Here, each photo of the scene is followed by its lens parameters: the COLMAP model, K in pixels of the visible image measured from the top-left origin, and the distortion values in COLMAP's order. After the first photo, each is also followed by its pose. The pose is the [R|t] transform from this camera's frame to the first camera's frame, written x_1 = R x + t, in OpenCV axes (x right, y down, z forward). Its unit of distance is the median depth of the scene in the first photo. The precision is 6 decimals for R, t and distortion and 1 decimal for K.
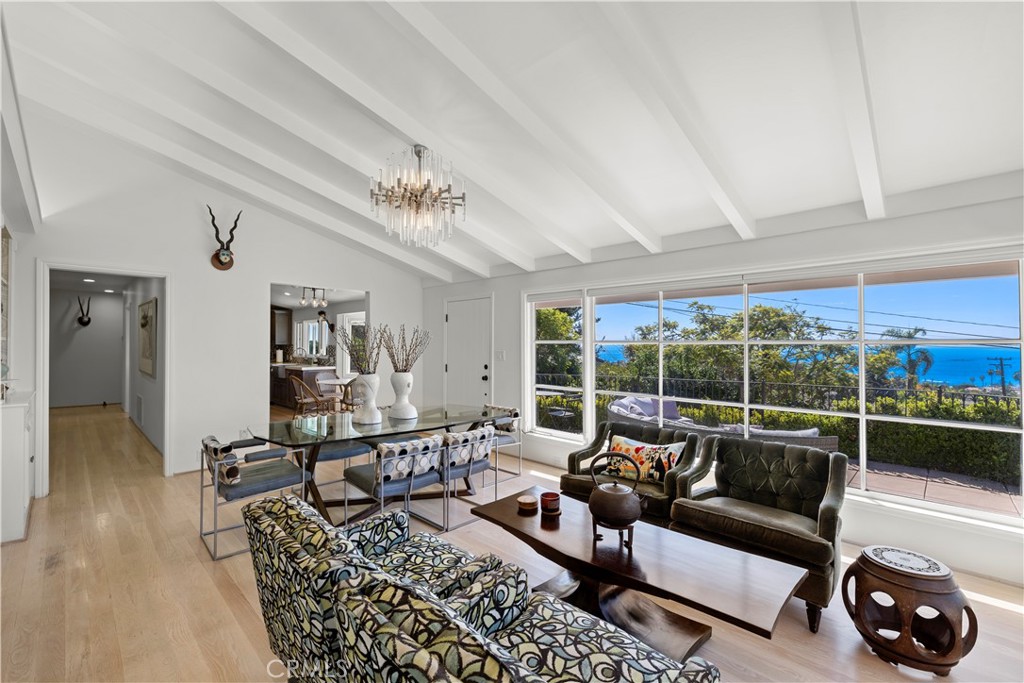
lens RADIAL K [[432.5, 0, 510.5], [0, 432.5, 343.1], [0, 0, 1]] dist [-0.001515, 0.000869]
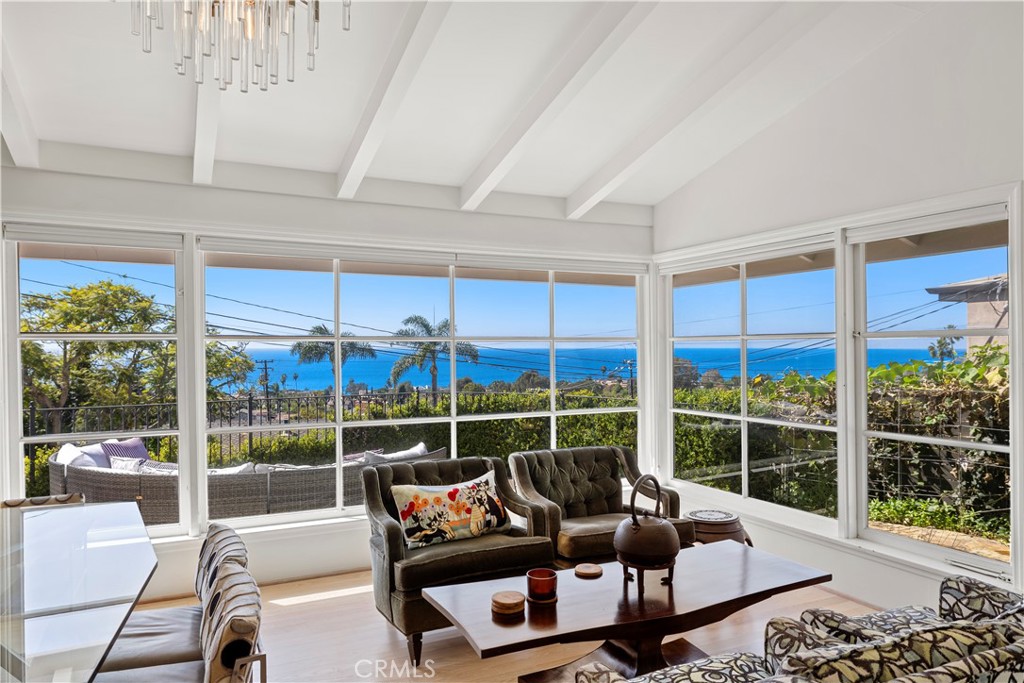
lens RADIAL K [[671.0, 0, 534.6], [0, 671.0, 350.2], [0, 0, 1]] dist [0.005671, 0.000214]
pose [[0.327112, -0.004988, 0.944973, -0.691124], [0.004172, 0.999984, 0.003835, 0.017114], [-0.944977, 0.002688, 0.327127, 0.562615]]
